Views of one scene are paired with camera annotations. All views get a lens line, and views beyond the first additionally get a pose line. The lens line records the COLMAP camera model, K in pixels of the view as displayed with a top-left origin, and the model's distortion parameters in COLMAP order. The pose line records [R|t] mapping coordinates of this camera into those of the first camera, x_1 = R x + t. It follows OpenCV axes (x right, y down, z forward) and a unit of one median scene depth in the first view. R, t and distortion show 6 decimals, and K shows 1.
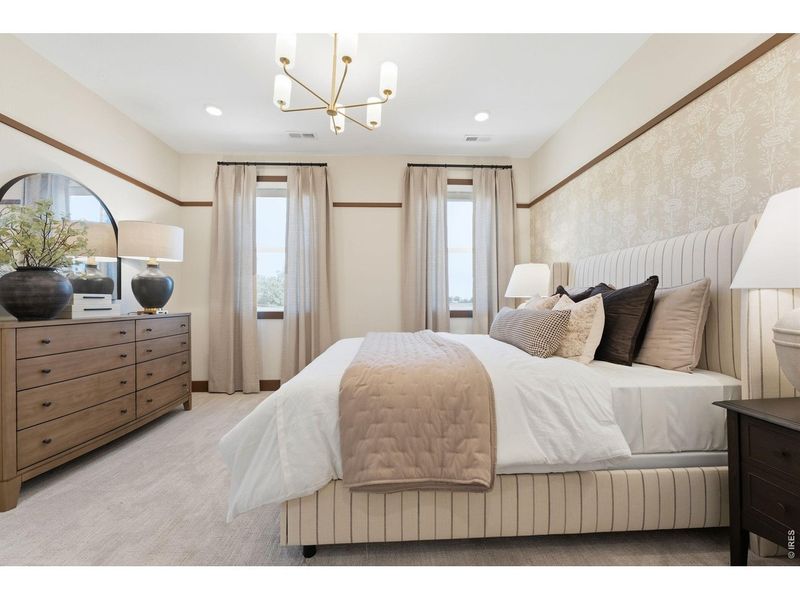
lens RADIAL K [[336.4, 0, 401.8], [0, 336.4, 295.0], [0, 0, 1]] dist [-0.001300, -0.000363]
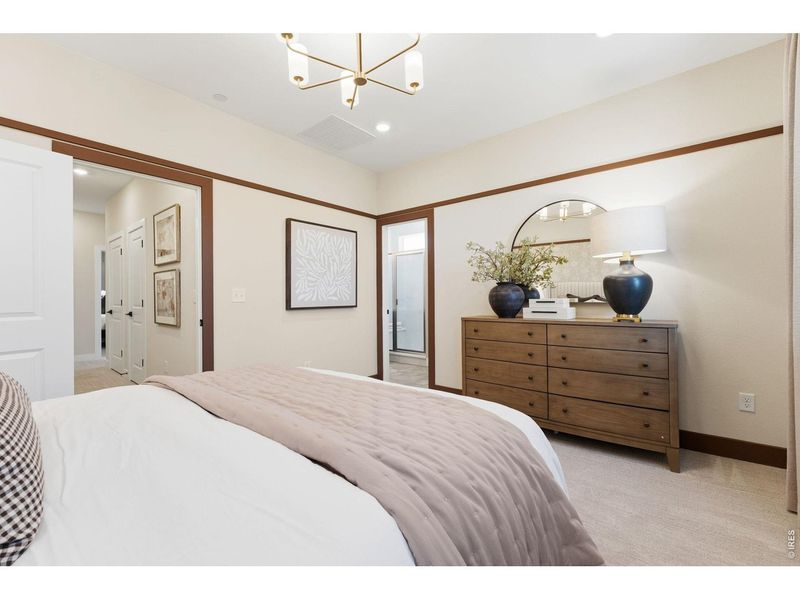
lens RADIAL K [[336.4, 0, 401.8], [0, 336.4, 295.0], [0, 0, 1]] dist [-0.001300, -0.000363]
pose [[-0.670602, 0.021231, -0.741514, 0.266946], [0.037580, 0.999279, -0.005375, -0.026535], [0.740865, -0.031470, -0.670916, 1.313773]]
